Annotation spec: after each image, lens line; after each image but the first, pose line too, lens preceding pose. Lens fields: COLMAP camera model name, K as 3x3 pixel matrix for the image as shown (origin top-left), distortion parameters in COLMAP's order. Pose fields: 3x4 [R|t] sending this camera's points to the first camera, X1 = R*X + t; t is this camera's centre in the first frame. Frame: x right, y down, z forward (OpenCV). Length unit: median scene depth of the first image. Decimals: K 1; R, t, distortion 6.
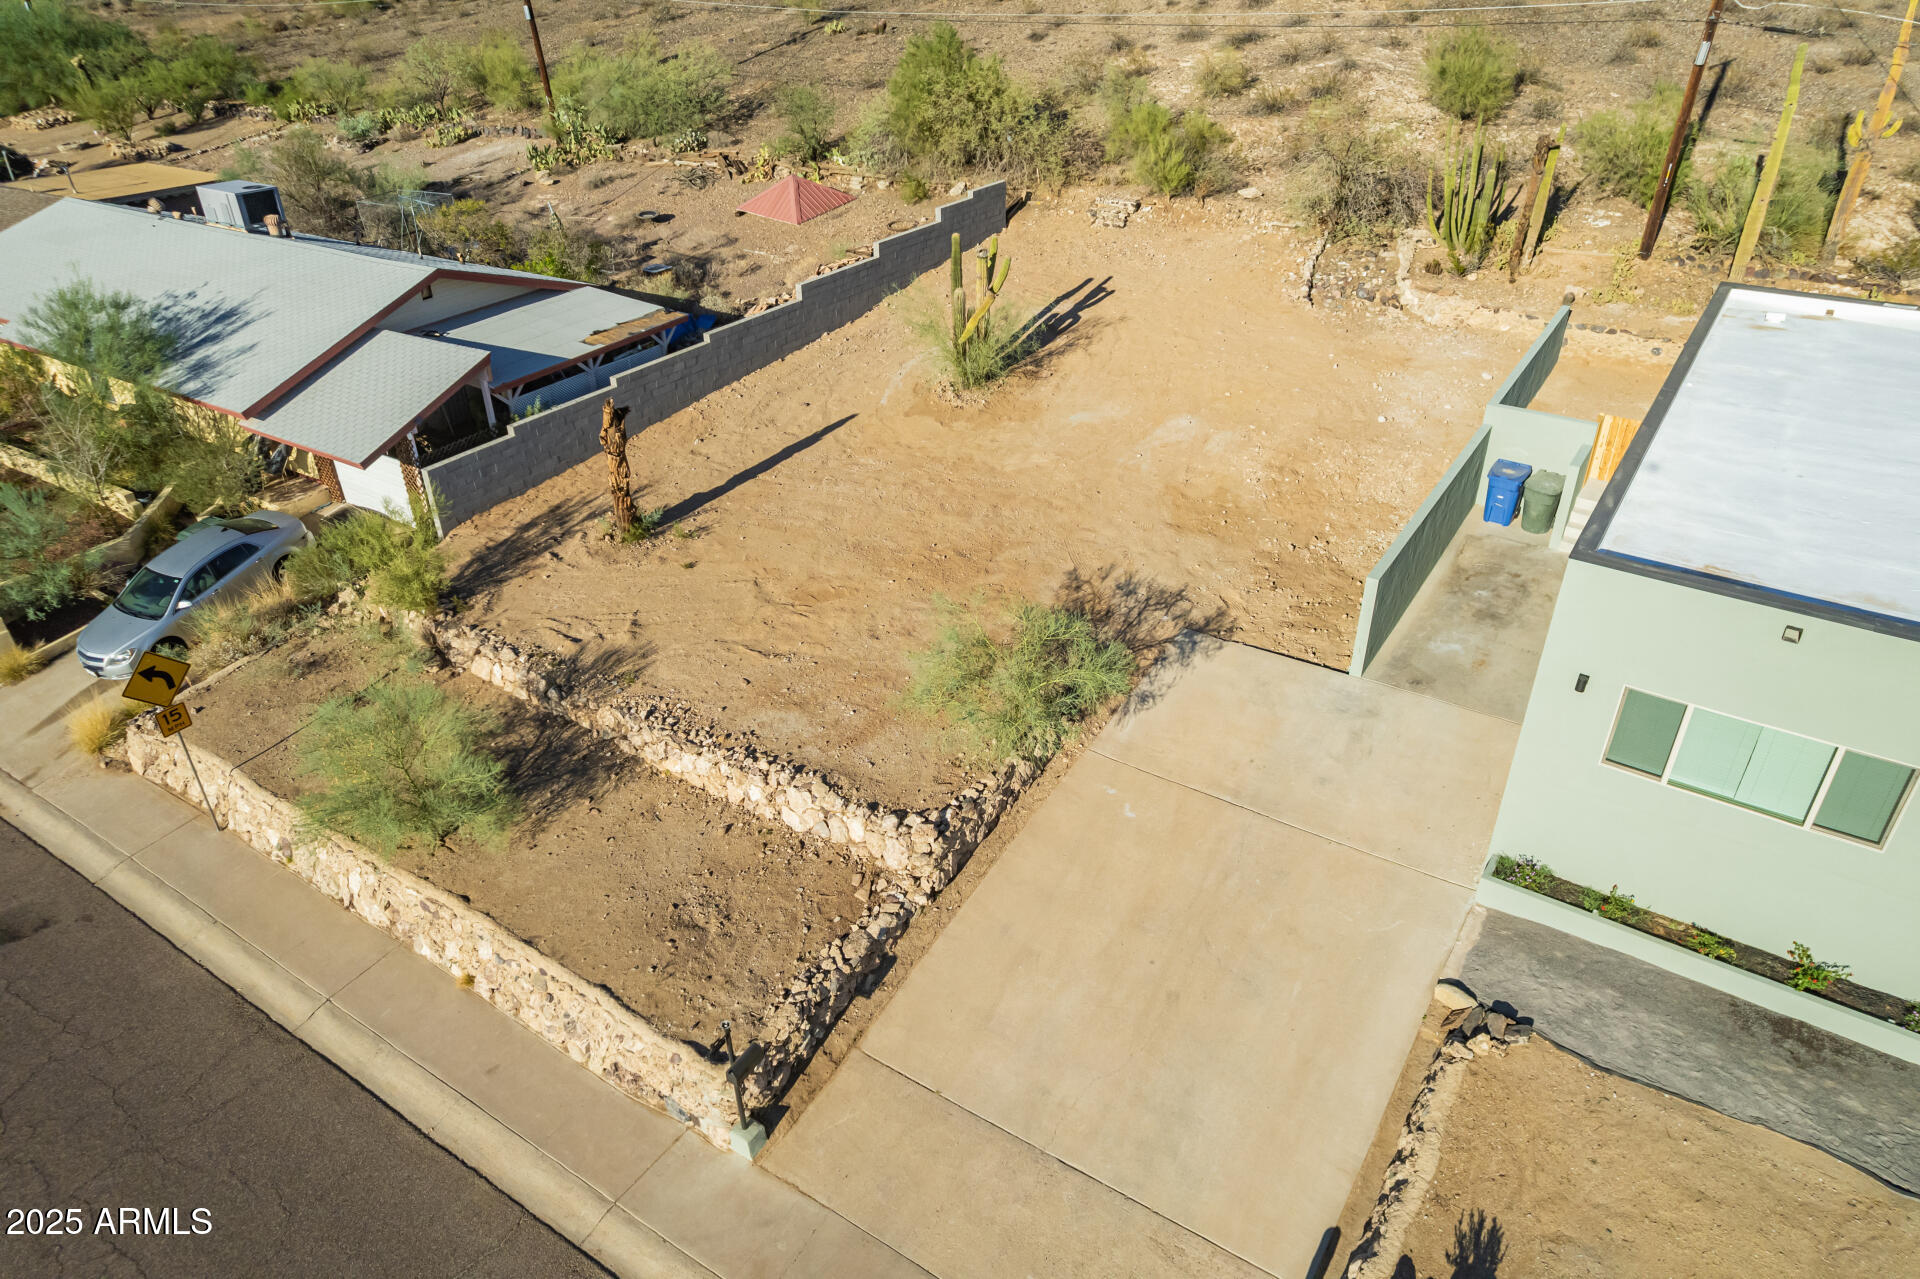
lens RADIAL K [[1226.7, 0, 968.2], [0, 1226.7, 642.8], [0, 0, 1]] dist [-0.049433, 0.030619]
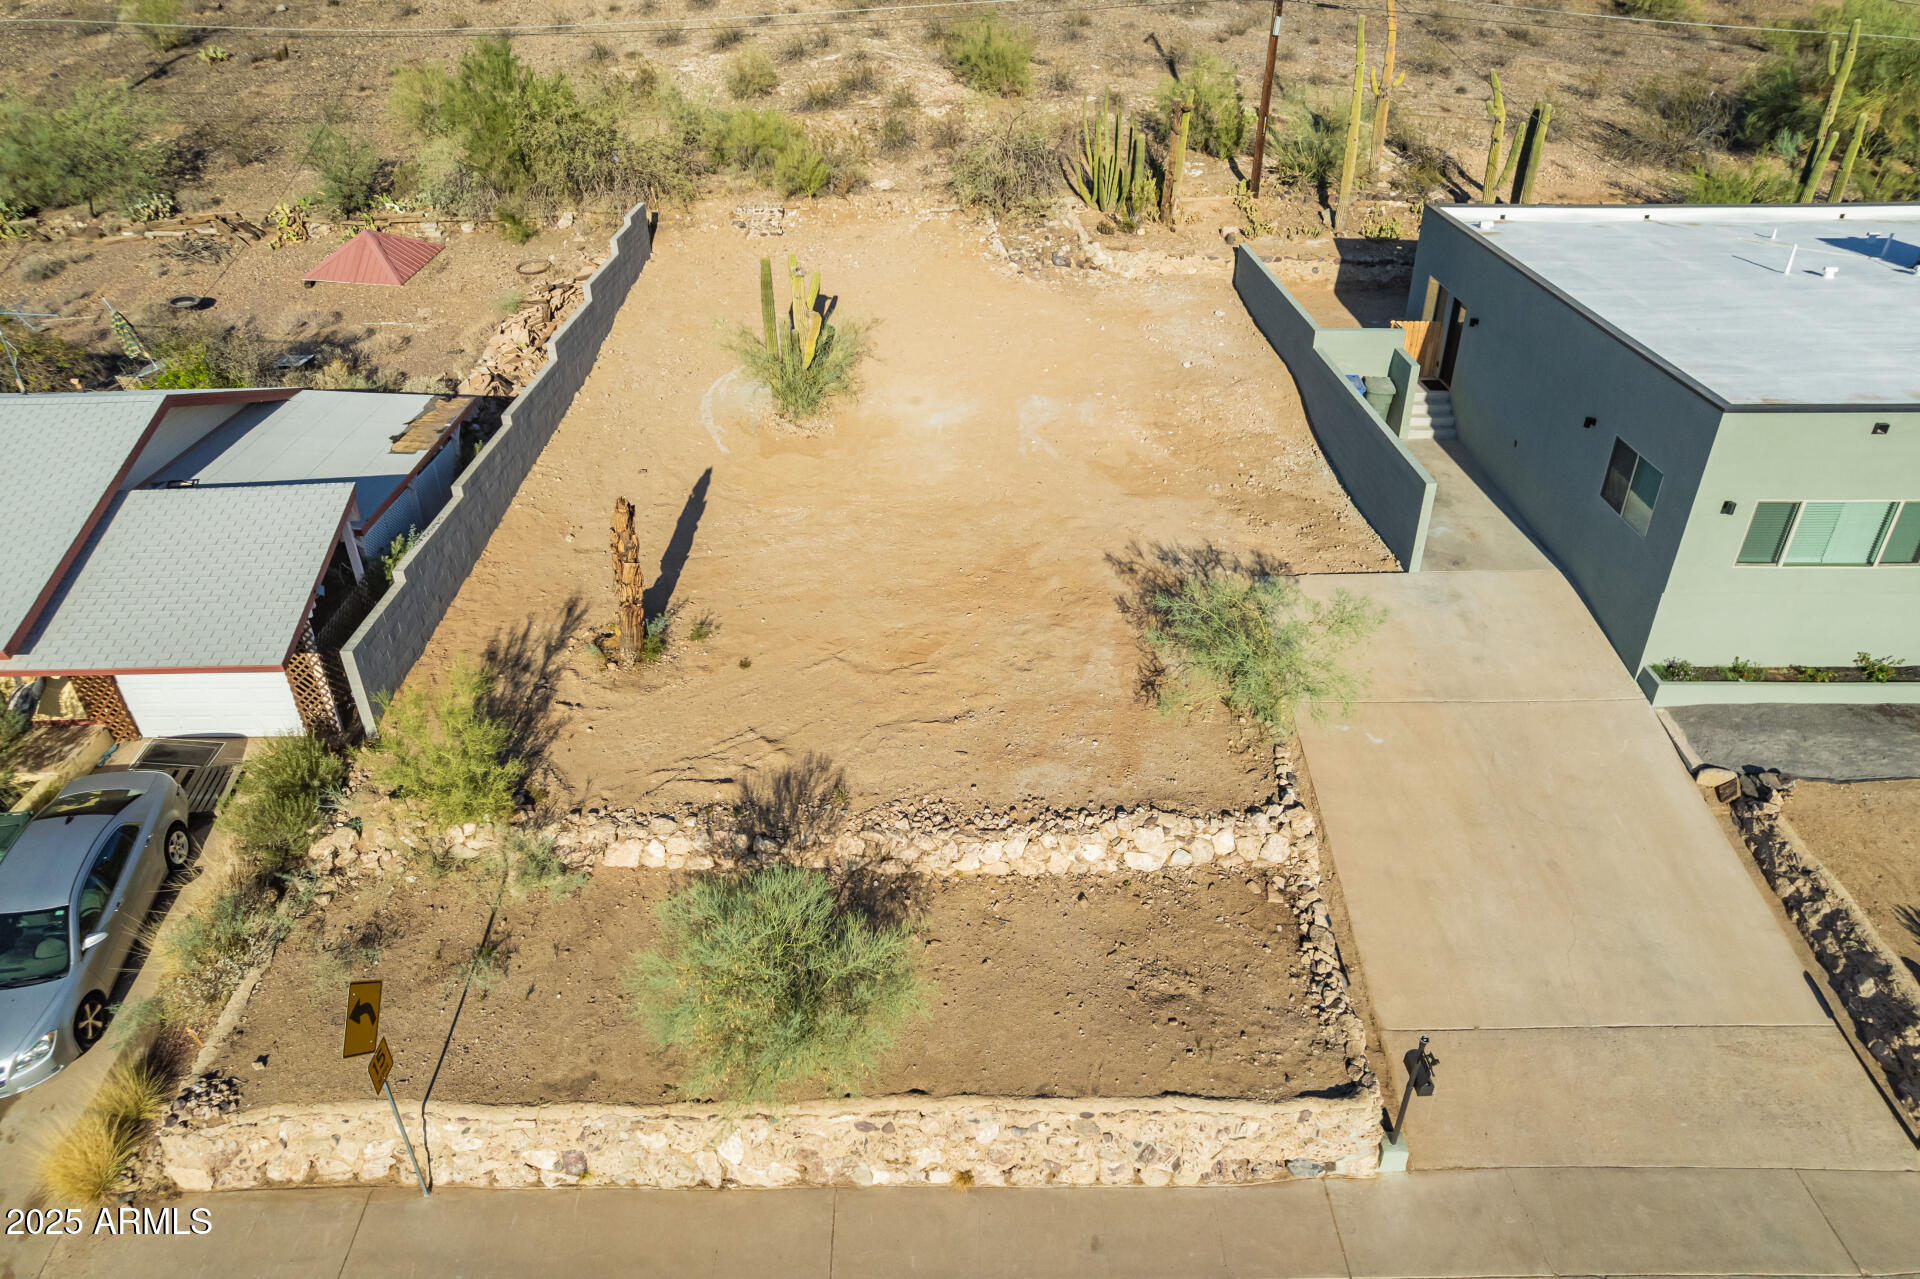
lens RADIAL K [[1226.7, 0, 978.4], [0, 1226.7, 640.9], [0, 0, 1]] dist [-0.049433, 0.030619]
pose [[0.830929, -0.285209, 0.477716, -0.526701], [0.286588, 0.955353, 0.071886, -0.099125], [-0.476890, 0.077176, 0.875568, 0.178313]]
